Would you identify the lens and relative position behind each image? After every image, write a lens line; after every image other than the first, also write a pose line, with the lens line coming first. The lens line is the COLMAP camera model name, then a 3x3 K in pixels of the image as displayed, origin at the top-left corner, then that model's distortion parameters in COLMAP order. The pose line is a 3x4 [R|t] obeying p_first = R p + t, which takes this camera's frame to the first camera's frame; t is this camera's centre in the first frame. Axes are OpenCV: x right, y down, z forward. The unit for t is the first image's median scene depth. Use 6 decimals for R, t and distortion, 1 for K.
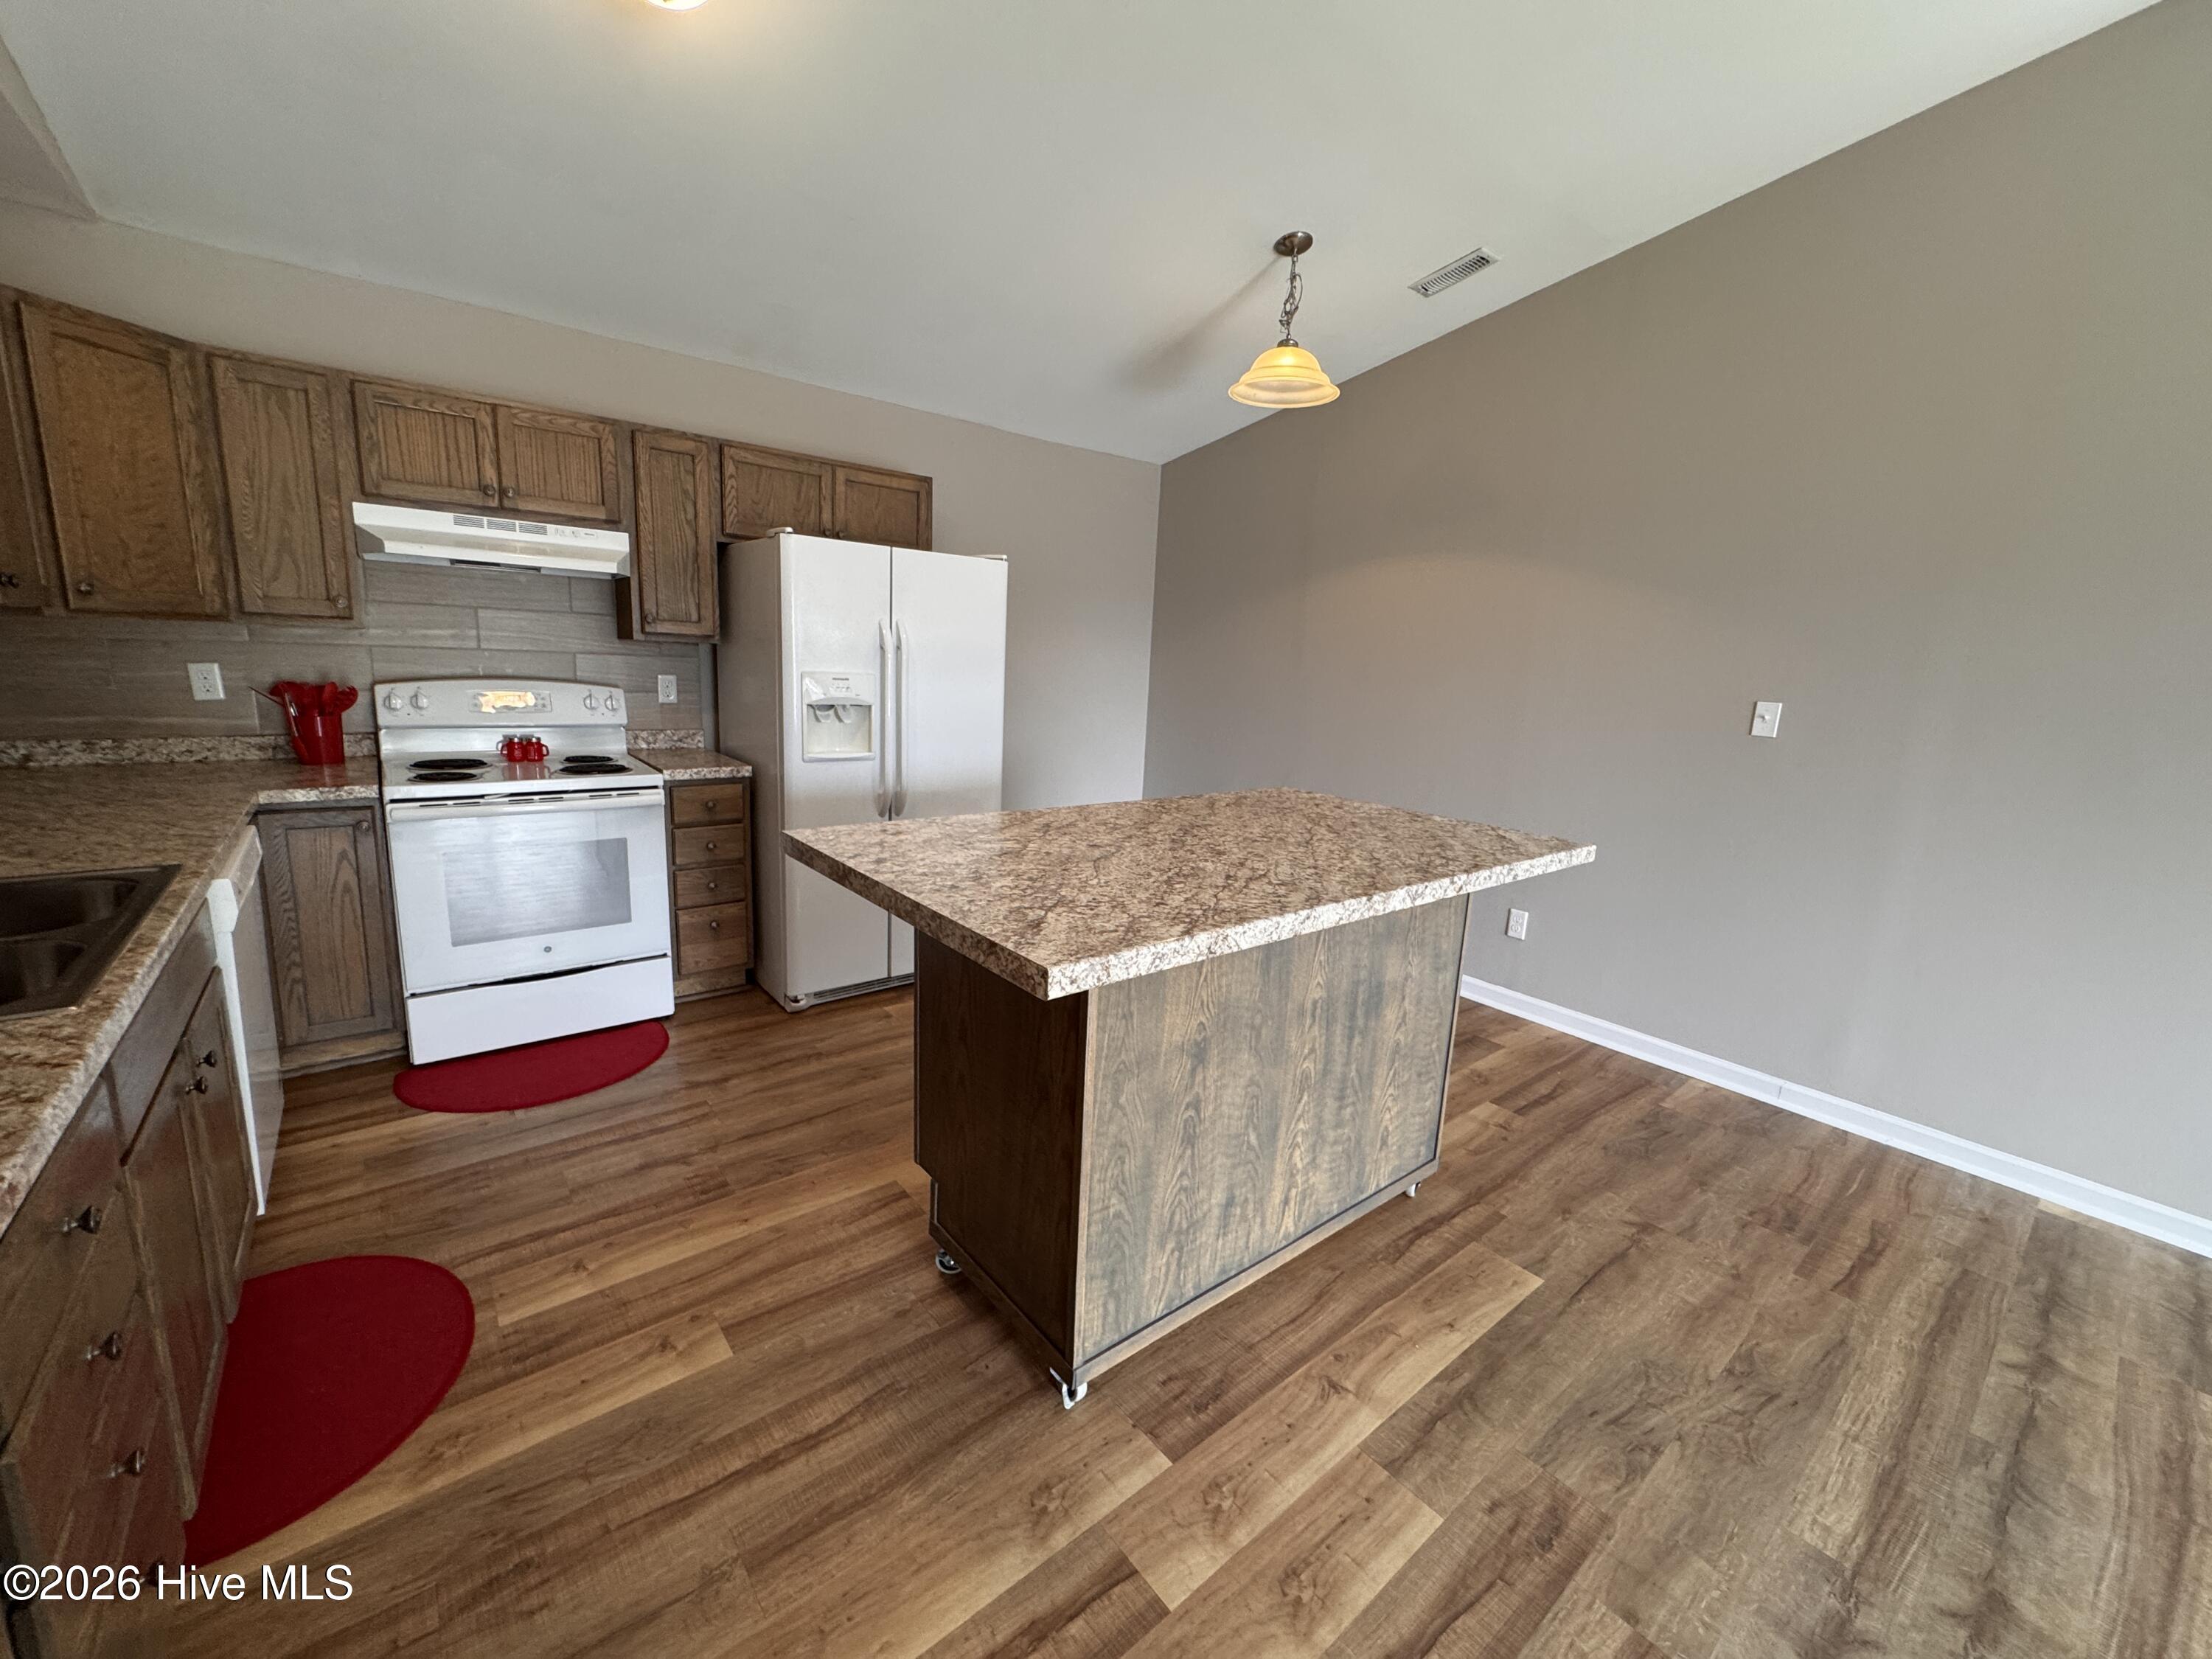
lens RADIAL K [[884.9, 0, 1104.4], [0, 884.9, 829.1], [0, 0, 1]] dist [-0.001168, -0.000039]
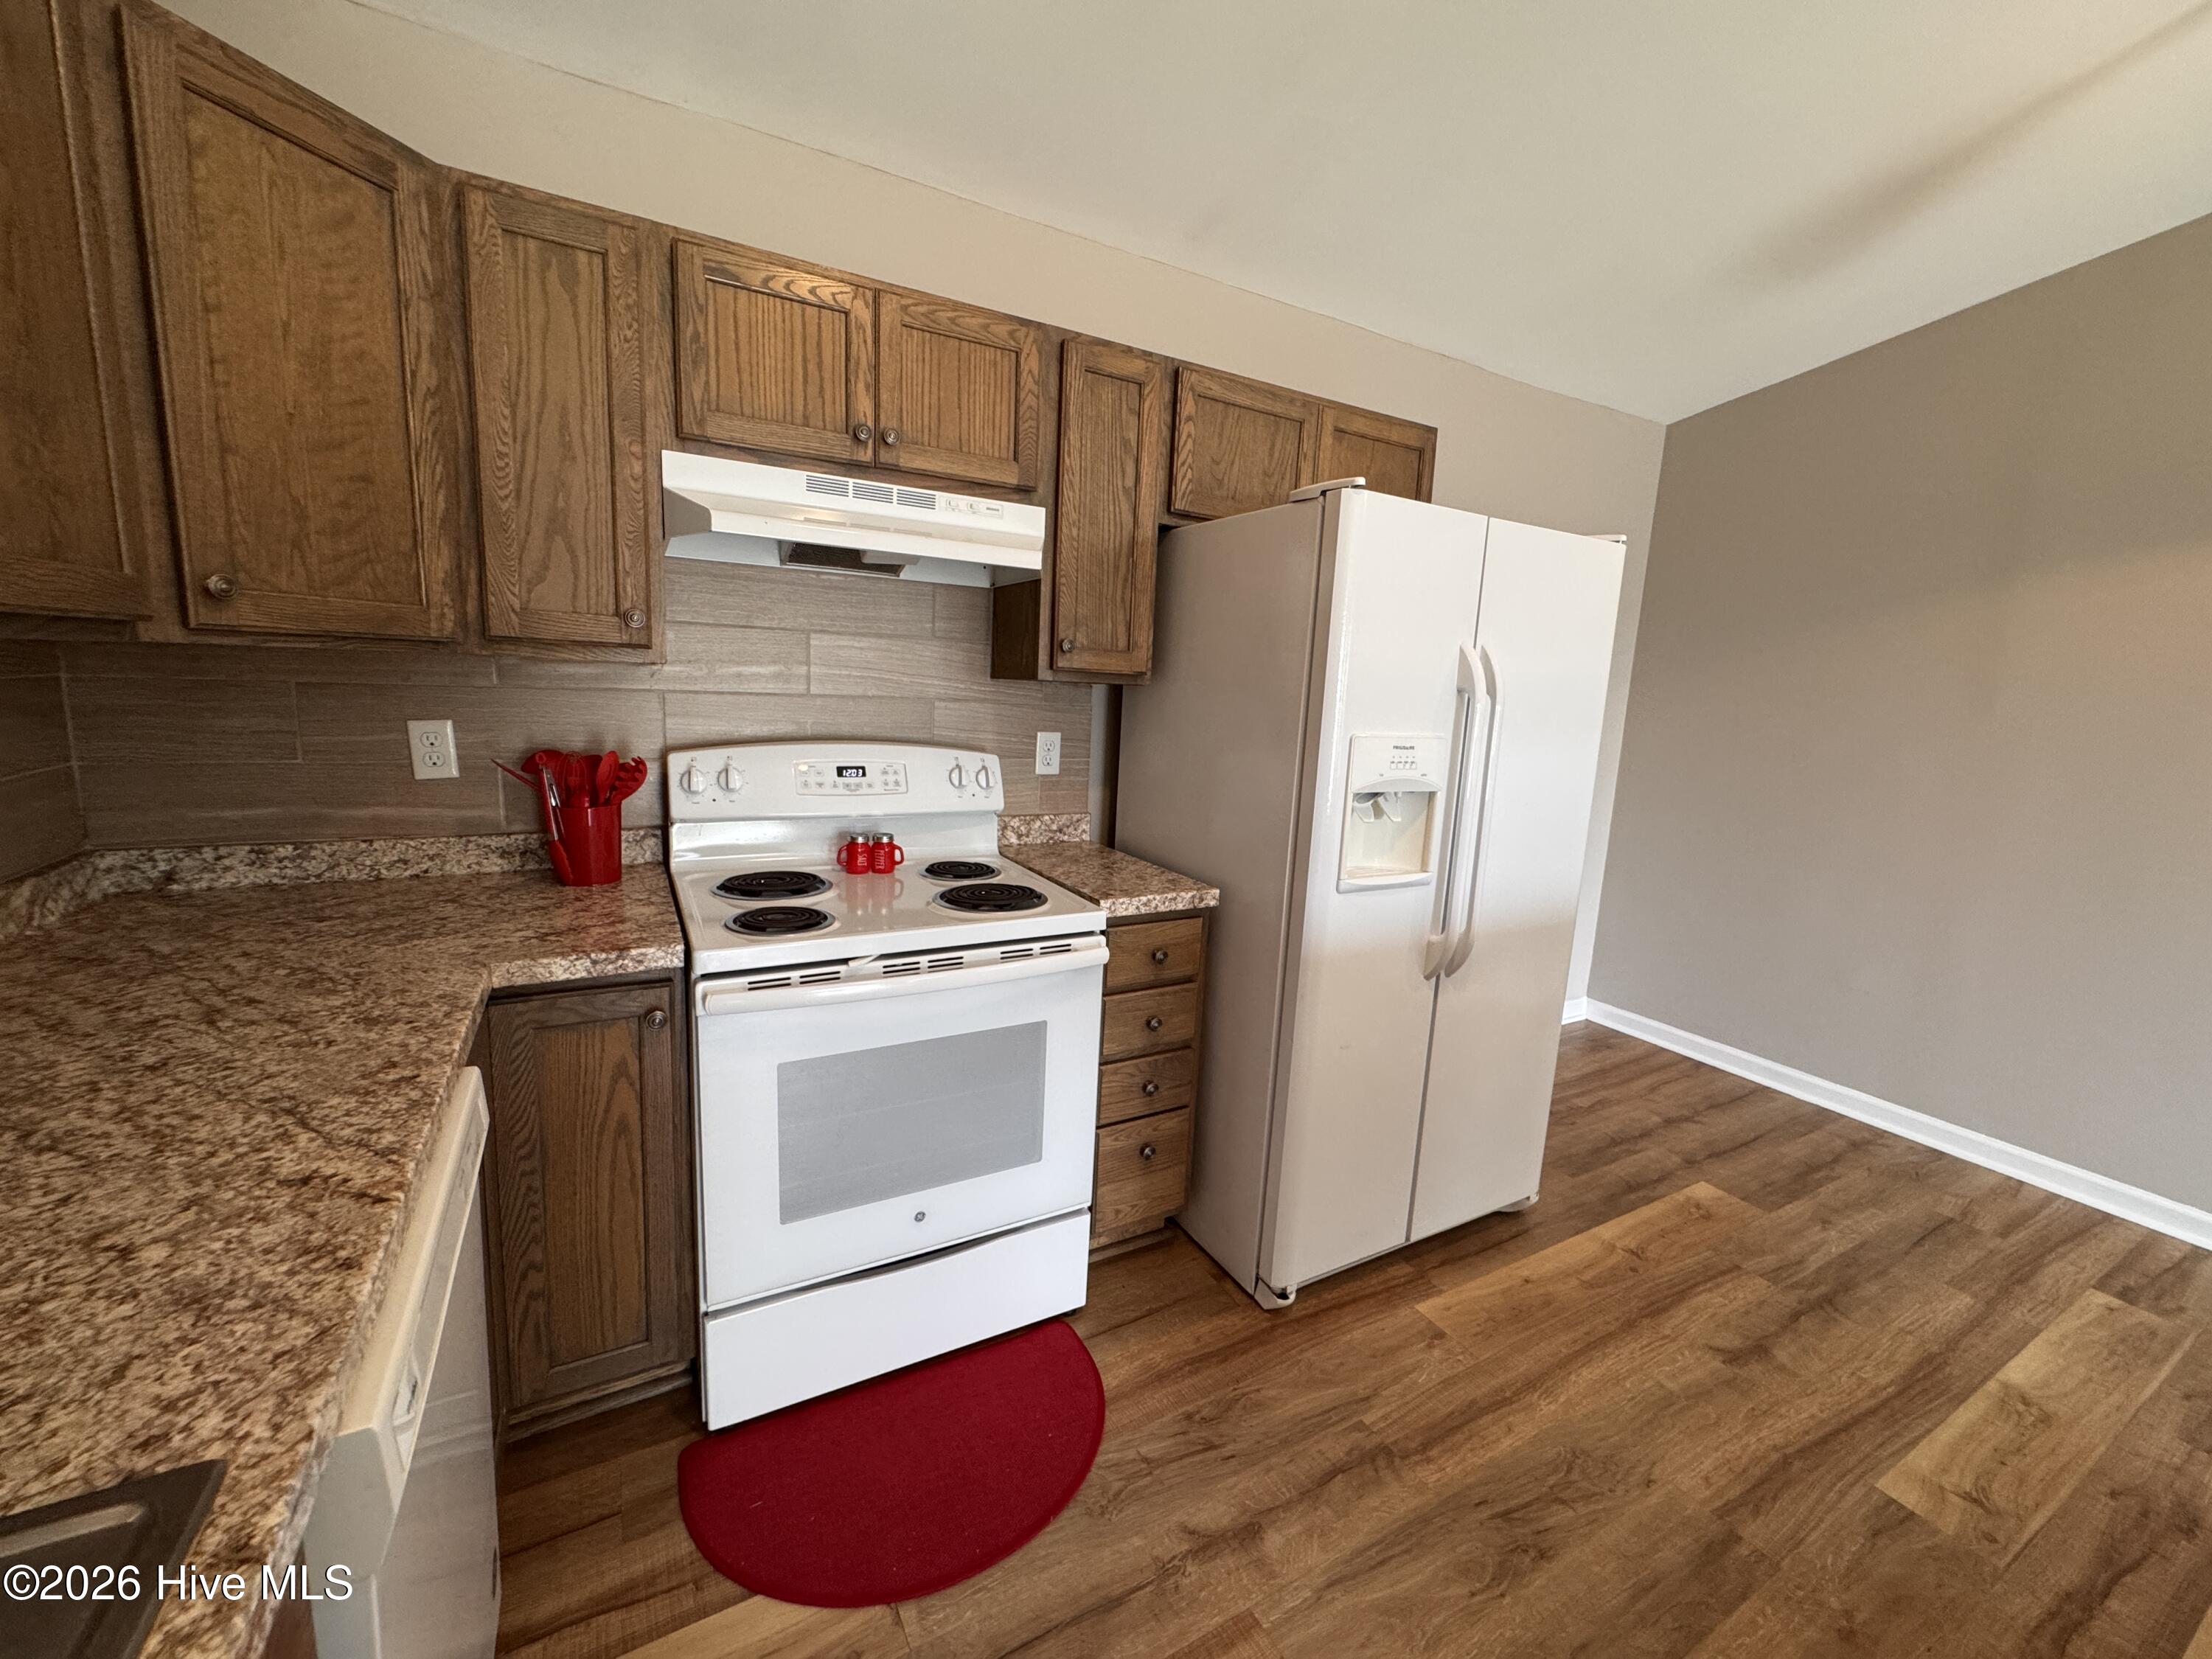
lens RADIAL K [[884.9, 0, 1101.5], [0, 884.9, 831.2], [0, 0, 1]] dist [-0.001168, -0.000039]
pose [[0.984927, 0.026151, -0.170981, -0.458455], [-0.032351, 0.998912, -0.033577, -0.107265], [0.169917, 0.038602, 0.984702, 0.483358]]
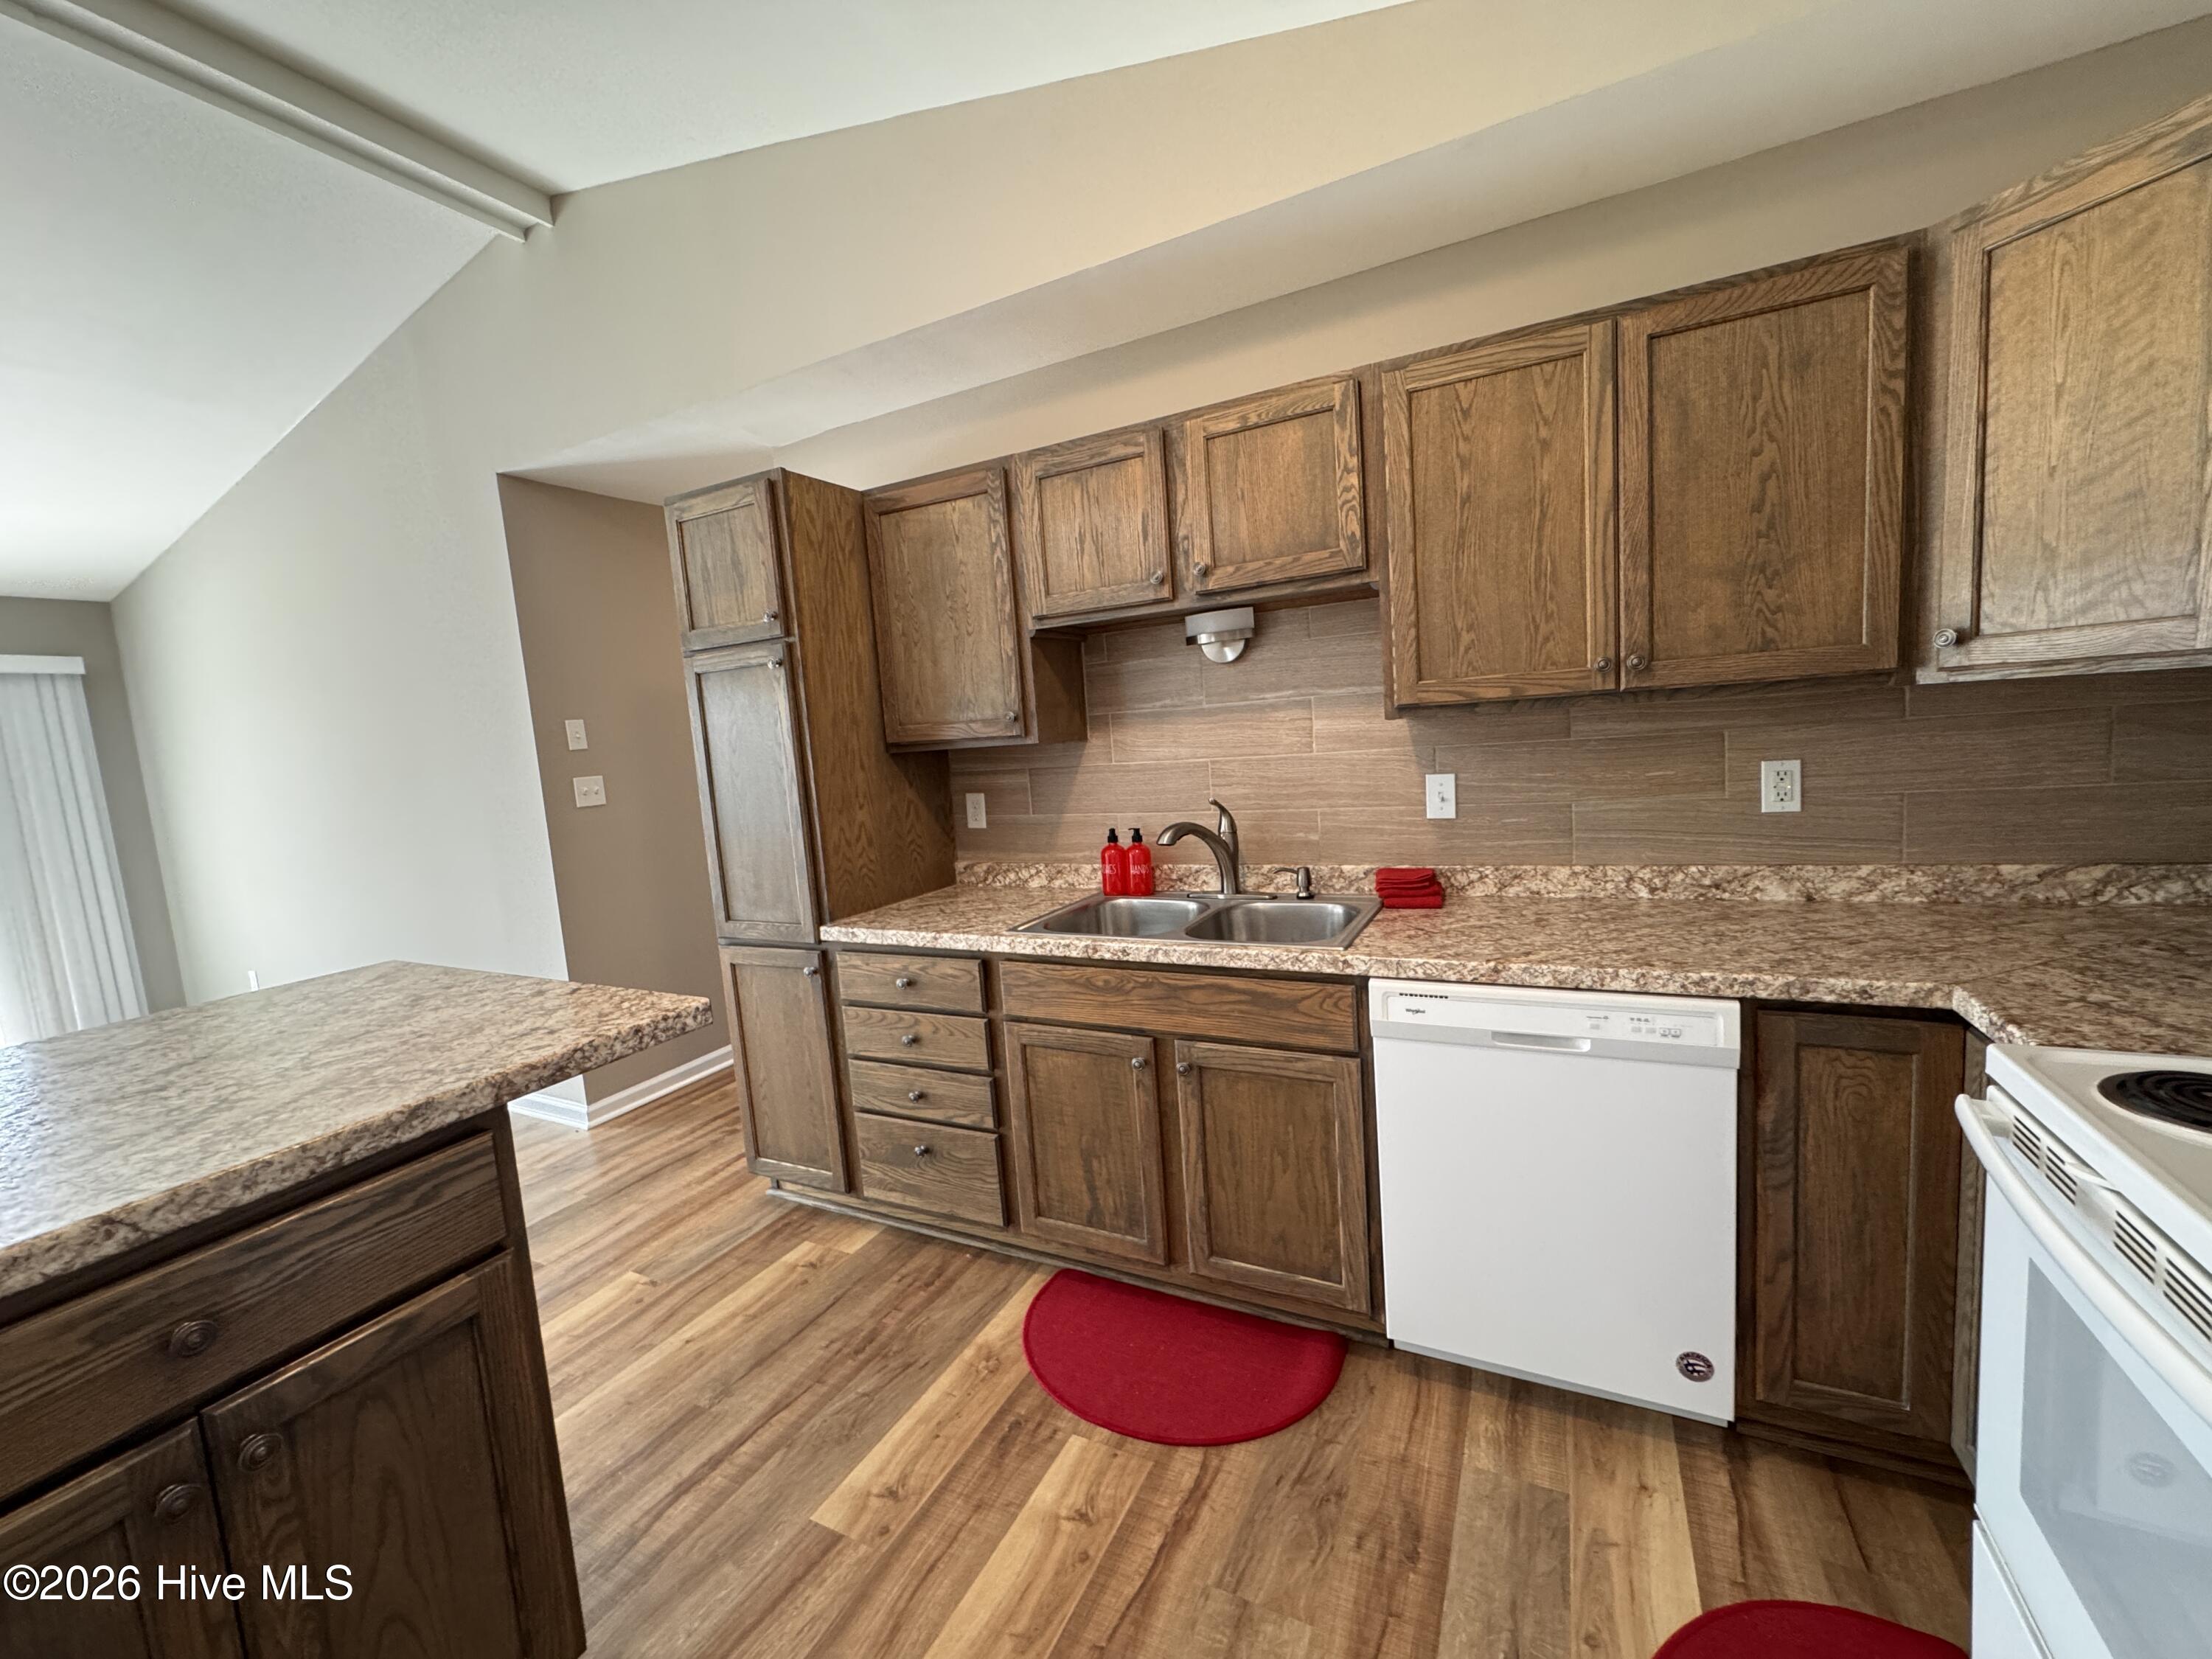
lens RADIAL K [[884.9, 0, 1106.9], [0, 884.9, 831.9], [0, 0, 1]] dist [-0.001168, -0.000039]
pose [[-0.913947, 0.062059, -0.401062, -0.245671], [-0.054375, 0.960603, 0.272553, -0.230847], [0.402175, 0.270906, -0.874565, 1.127287]]
